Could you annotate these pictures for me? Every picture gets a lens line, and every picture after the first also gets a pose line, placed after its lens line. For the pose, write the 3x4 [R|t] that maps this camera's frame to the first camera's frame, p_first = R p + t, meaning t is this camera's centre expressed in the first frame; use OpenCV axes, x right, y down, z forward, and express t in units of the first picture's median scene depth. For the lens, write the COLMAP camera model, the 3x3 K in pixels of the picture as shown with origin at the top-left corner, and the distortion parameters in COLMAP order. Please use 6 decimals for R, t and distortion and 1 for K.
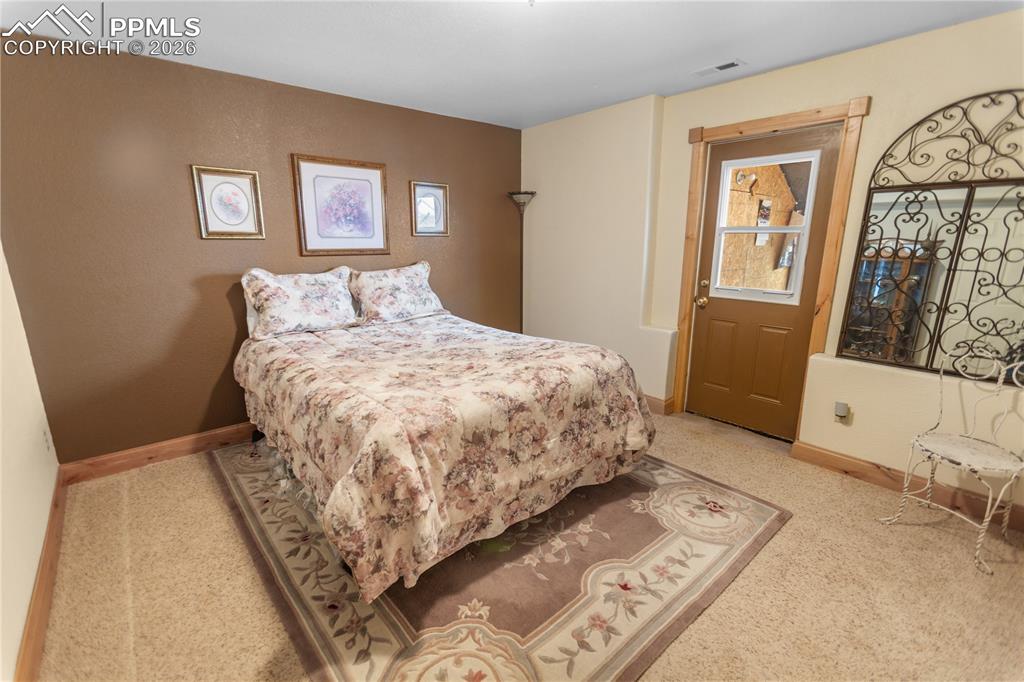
lens RADIAL K [[450.5, 0, 511.4], [0, 450.5, 341.9], [0, 0, 1]] dist [0.003720, 0.001848]
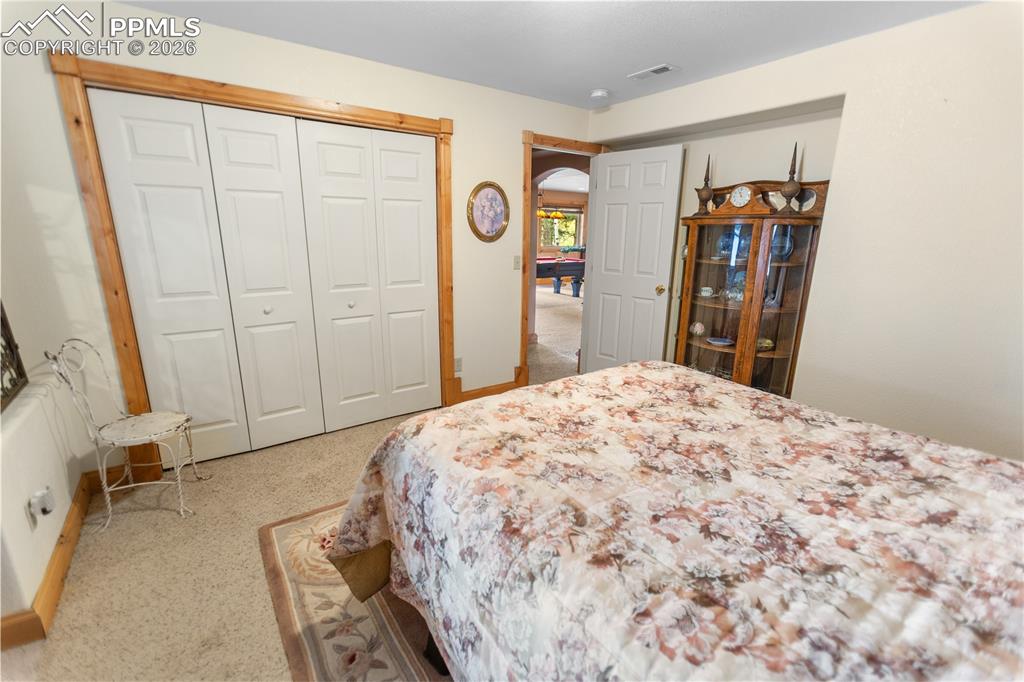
lens RADIAL K [[450.5, 0, 514.6], [0, 450.5, 340.4], [0, 0, 1]] dist [0.003720, 0.001848]
pose [[-0.996194, -0.036214, 0.079286, 0.042169], [0.004216, 0.888526, 0.458806, -0.365440], [-0.087063, 0.457394, -0.884992, 1.528612]]
